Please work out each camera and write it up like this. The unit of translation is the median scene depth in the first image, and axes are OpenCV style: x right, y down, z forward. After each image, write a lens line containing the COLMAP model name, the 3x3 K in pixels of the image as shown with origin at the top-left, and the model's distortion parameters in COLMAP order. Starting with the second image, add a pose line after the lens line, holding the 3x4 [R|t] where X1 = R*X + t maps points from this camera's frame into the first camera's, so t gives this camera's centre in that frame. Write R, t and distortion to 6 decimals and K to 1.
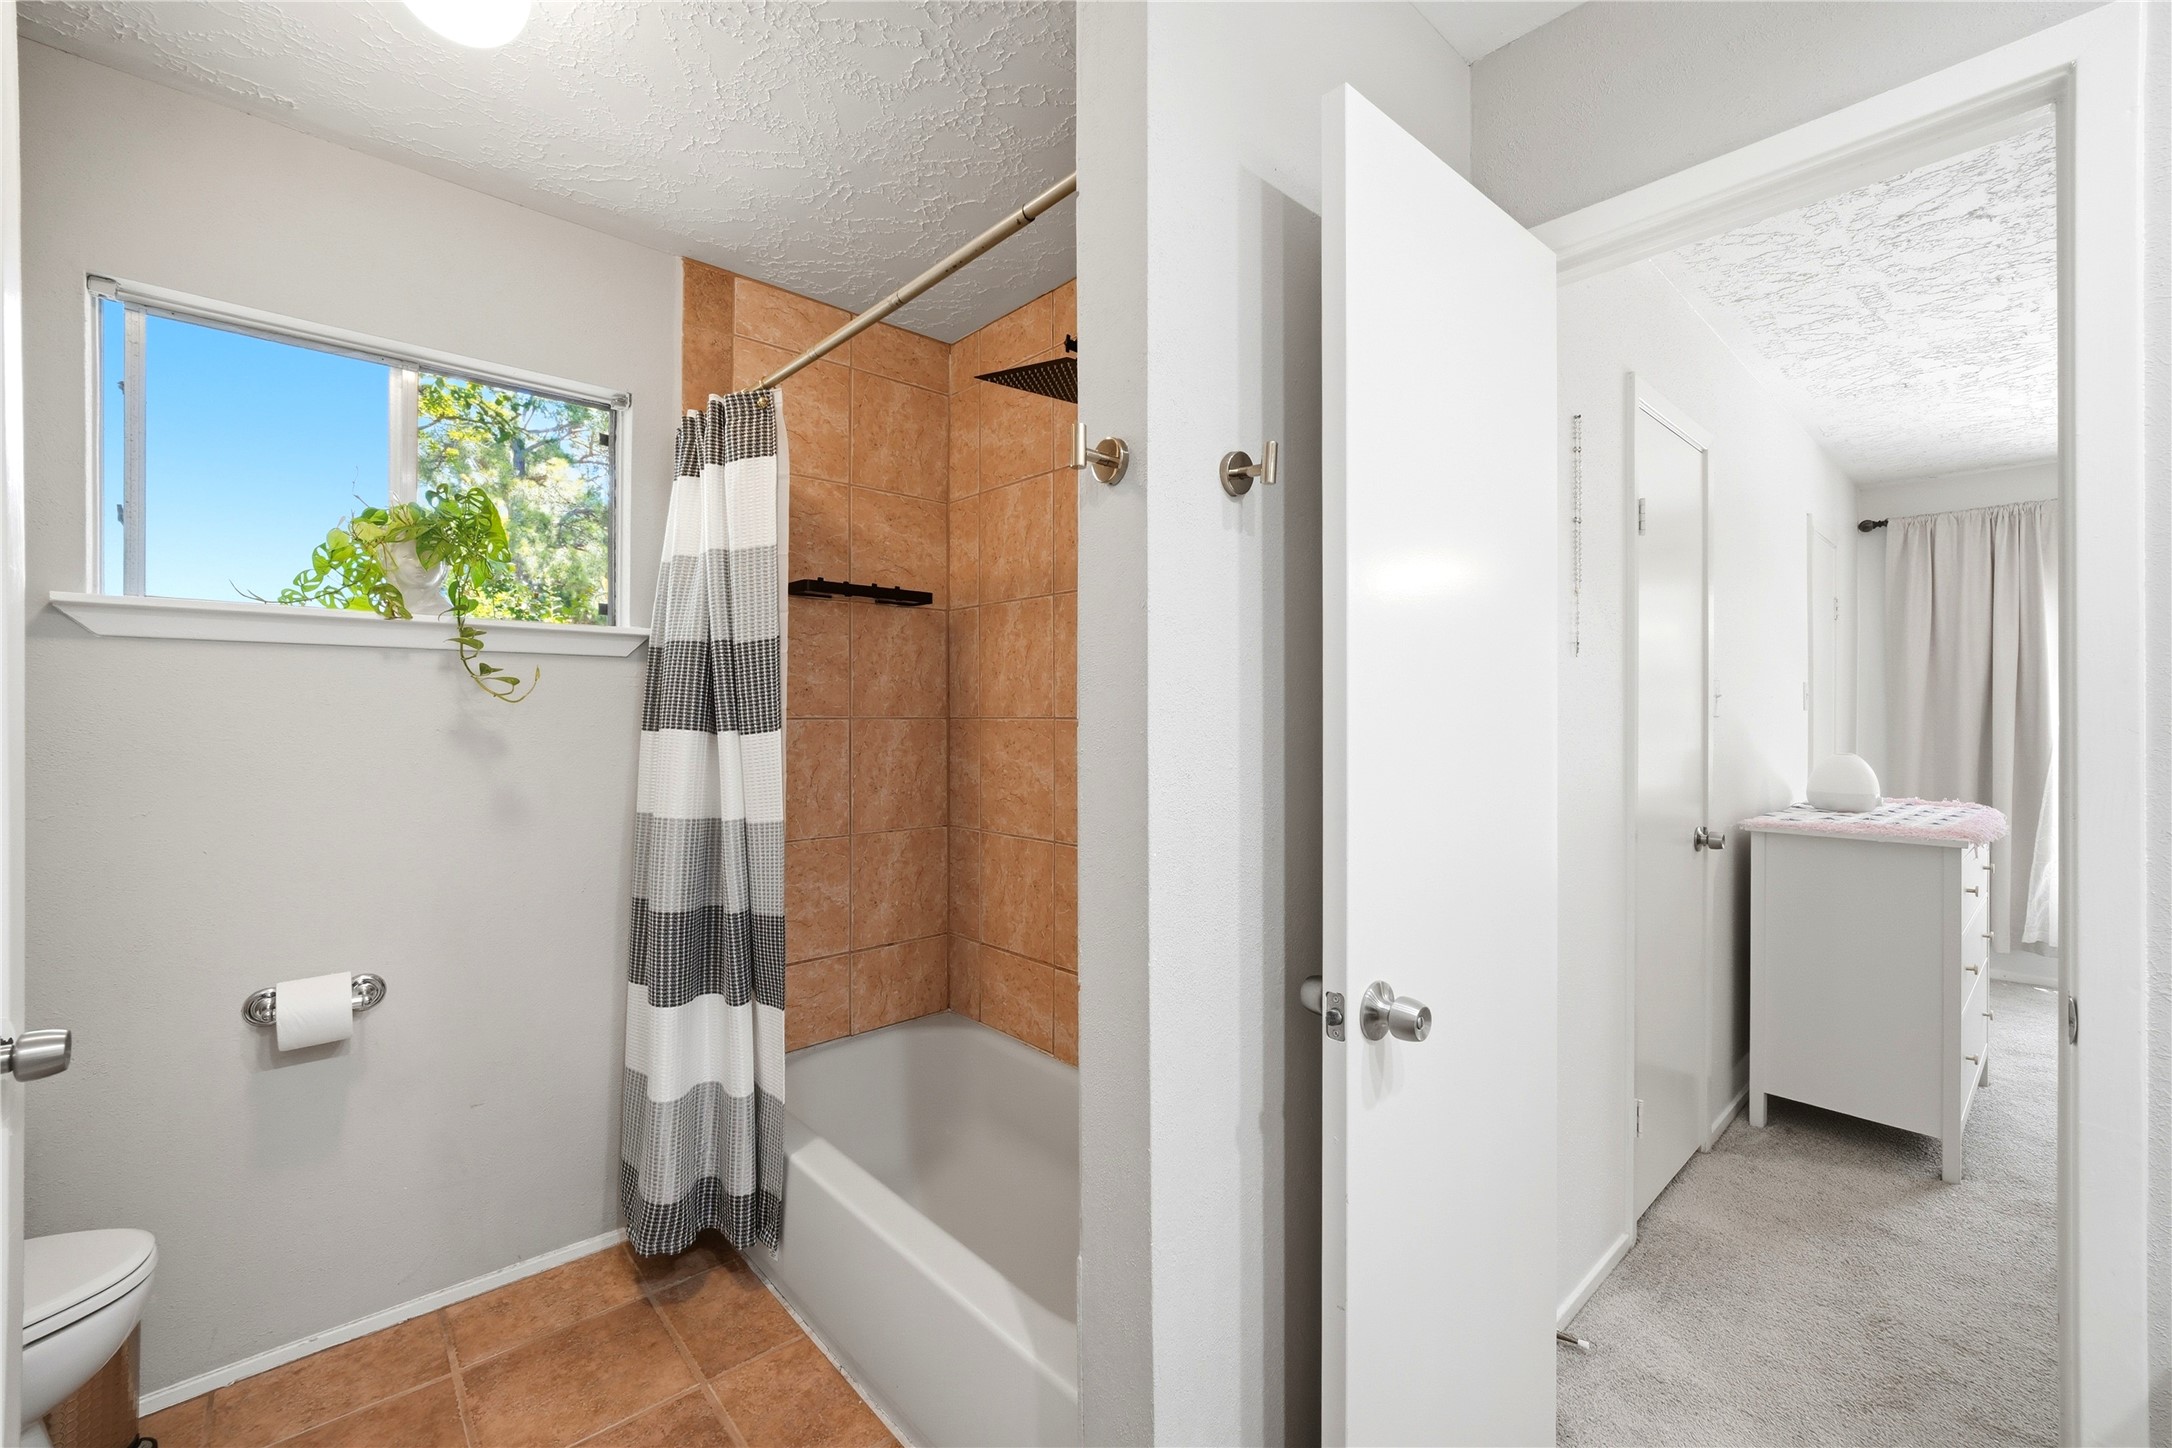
lens RADIAL K [[882.7, 0, 1078.1], [0, 882.7, 712.5], [0, 0, 1]] dist [-0.010262, 0.008279]
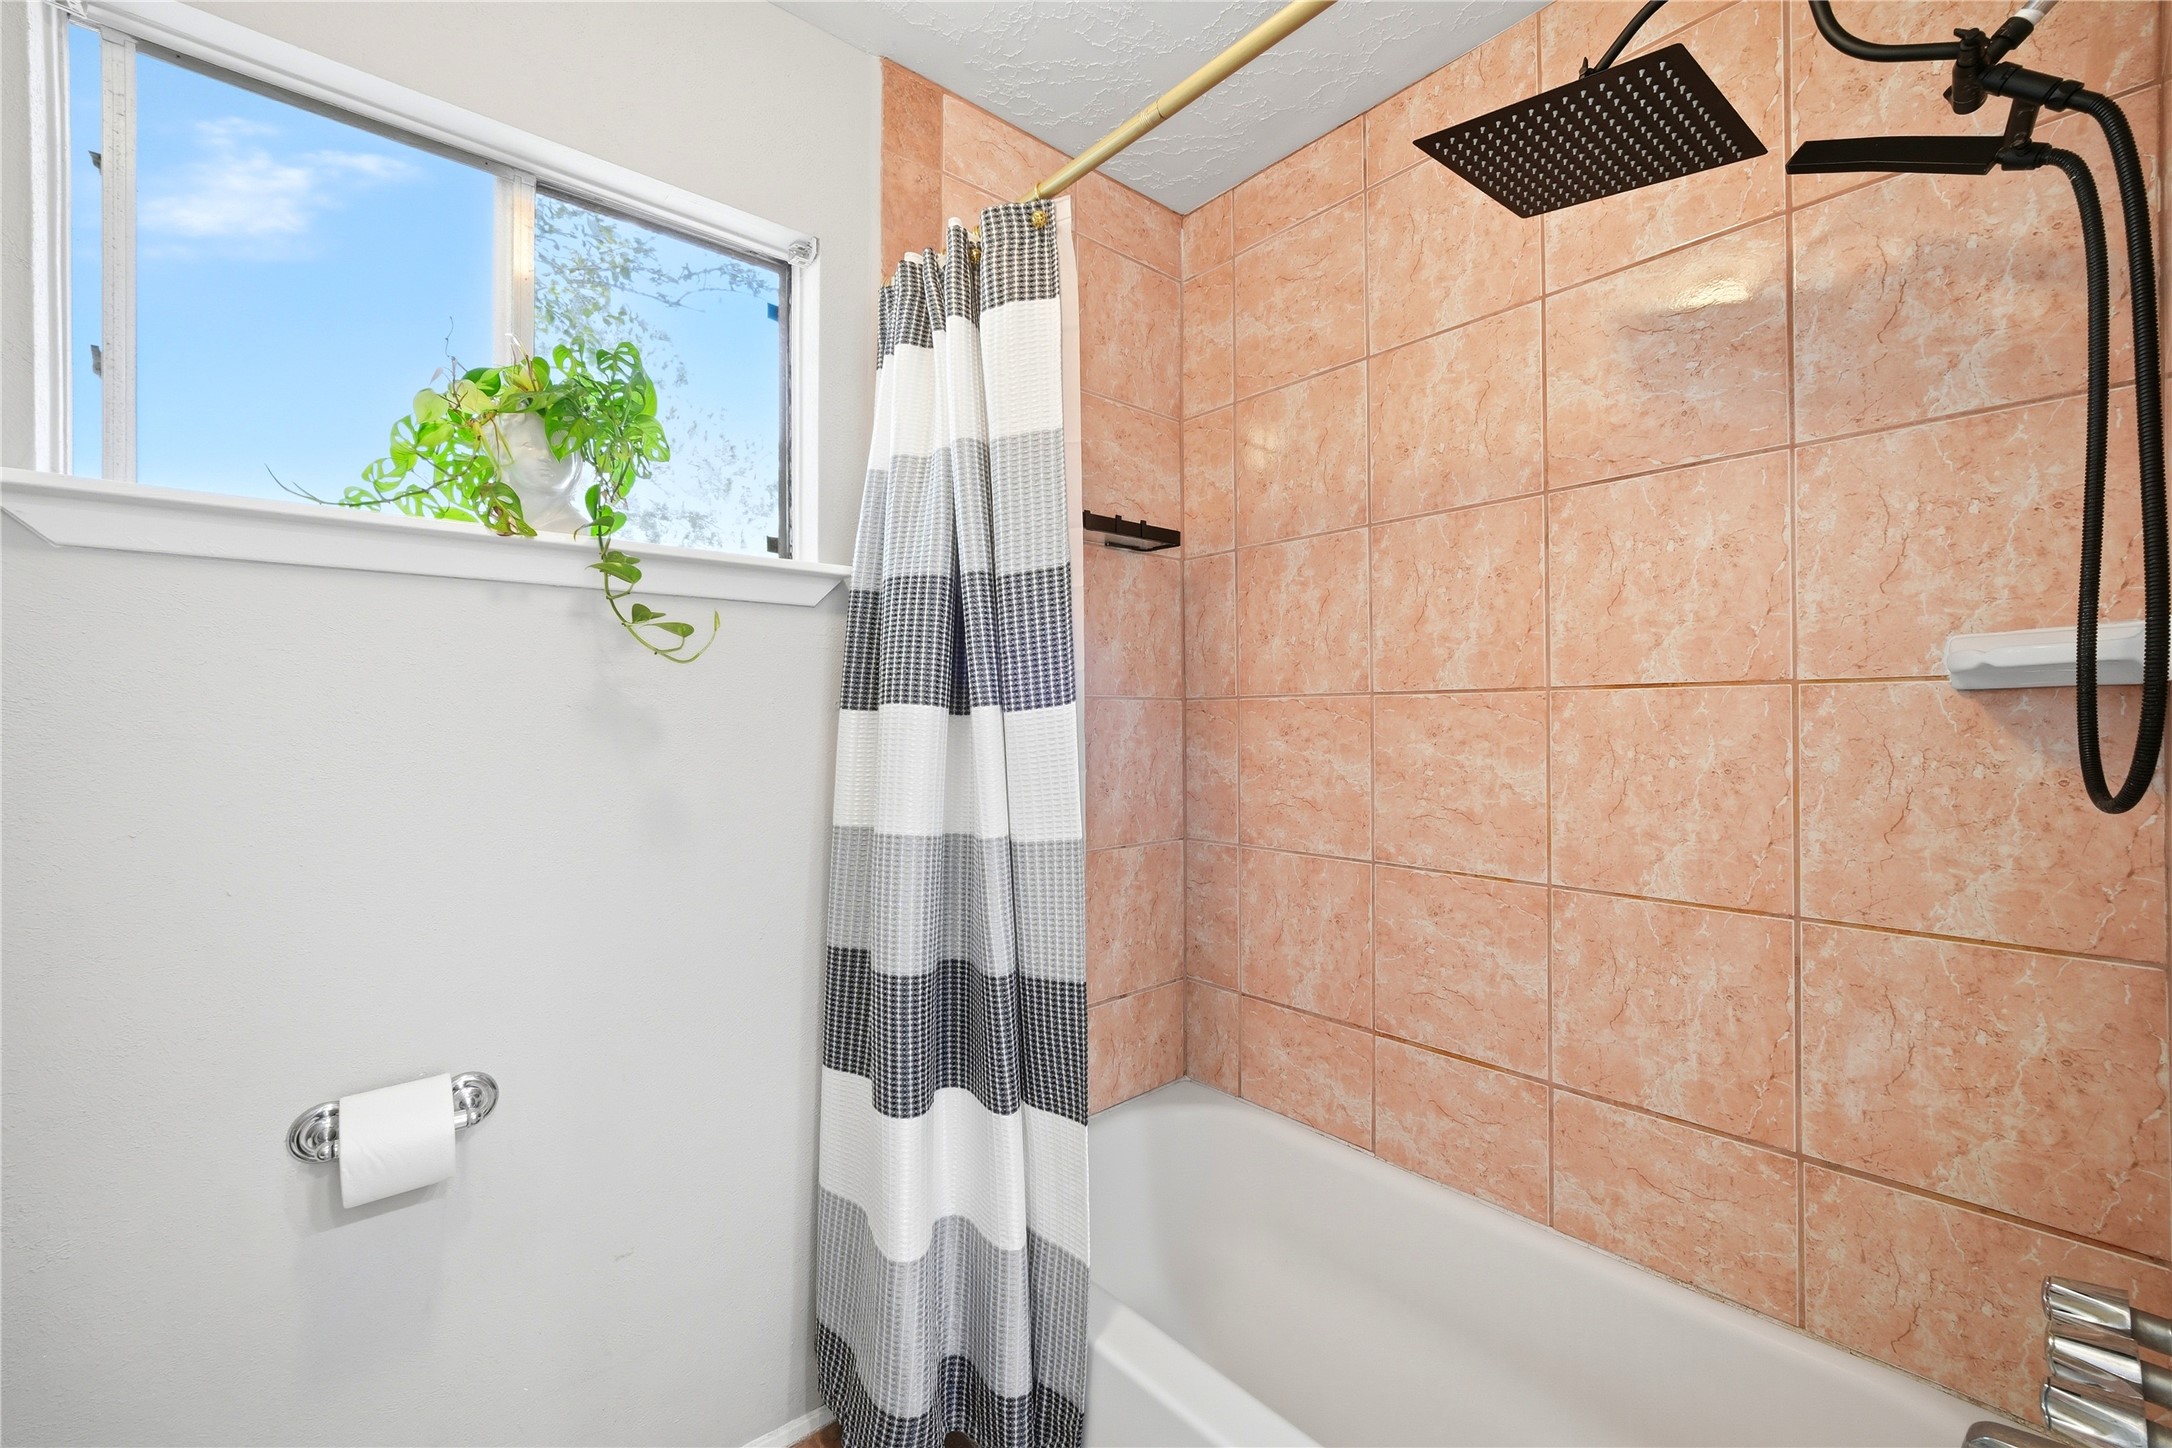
lens RADIAL K [[878.8, 0, 1083.1], [0, 878.8, 712.6], [0, 0, 1]] dist [-0.010085, 0.007486]
pose [[0.999756, -0.005712, -0.021348, -0.288795], [0.005648, 0.999979, -0.003031, 0.026382], [0.021365, 0.002910, 0.999768, 0.304491]]
